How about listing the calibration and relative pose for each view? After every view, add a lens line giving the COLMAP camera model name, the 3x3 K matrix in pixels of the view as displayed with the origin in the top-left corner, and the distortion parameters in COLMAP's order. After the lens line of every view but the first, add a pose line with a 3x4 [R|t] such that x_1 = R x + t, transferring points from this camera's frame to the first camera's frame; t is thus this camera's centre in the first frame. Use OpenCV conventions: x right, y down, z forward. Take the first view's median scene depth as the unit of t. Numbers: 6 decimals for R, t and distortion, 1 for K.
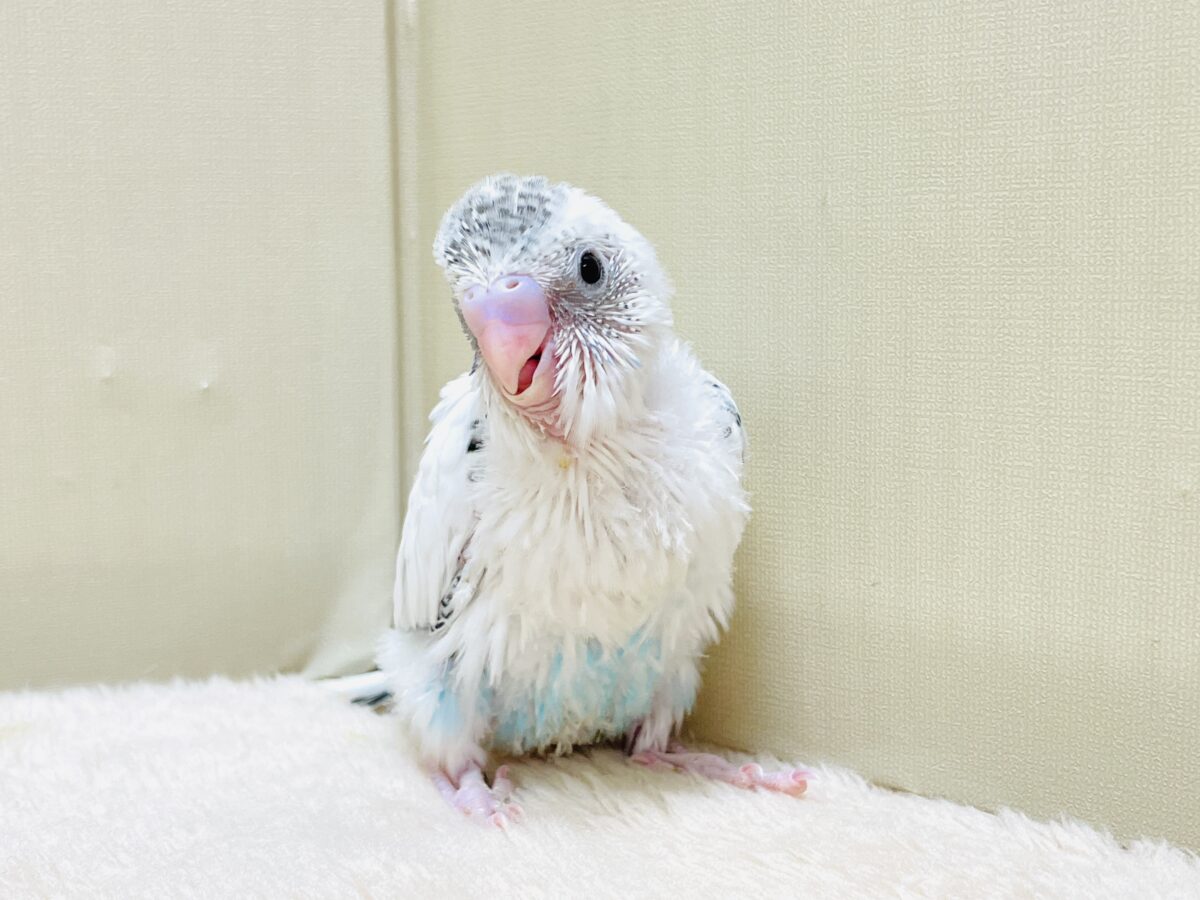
lens RADIAL K [[1771.1, 0, 592.8], [0, 1771.1, 454.8], [0, 0, 1]] dist [0.008063, 0.000000]
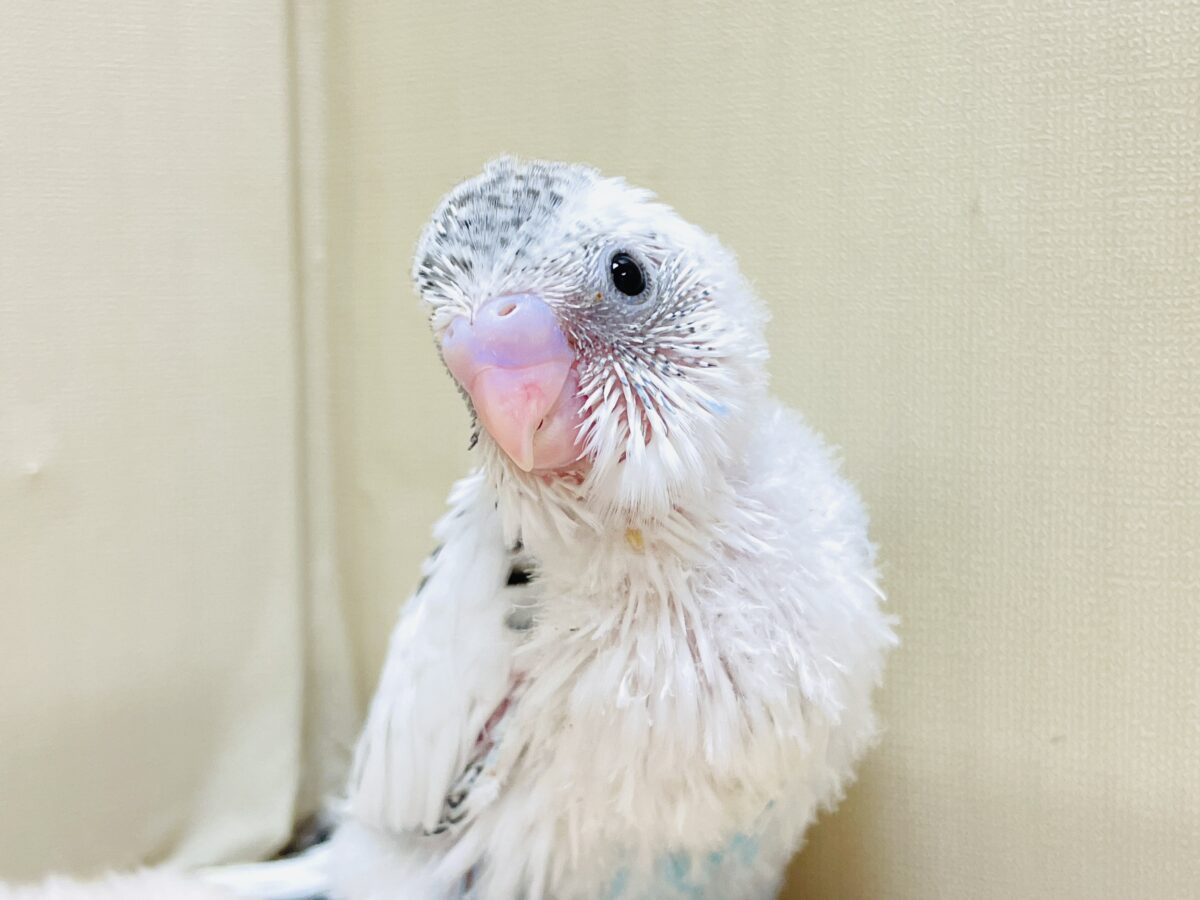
lens RADIAL K [[1771.1, 0, 603.1], [0, 1771.1, 446.9], [0, 0, 1]] dist [0.008063, 0.000000]
pose [[0.985139, -0.010840, 0.171416, -0.147627], [0.016030, 0.999453, -0.028927, -0.028337], [-0.171008, 0.031245, 0.984774, 0.331680]]
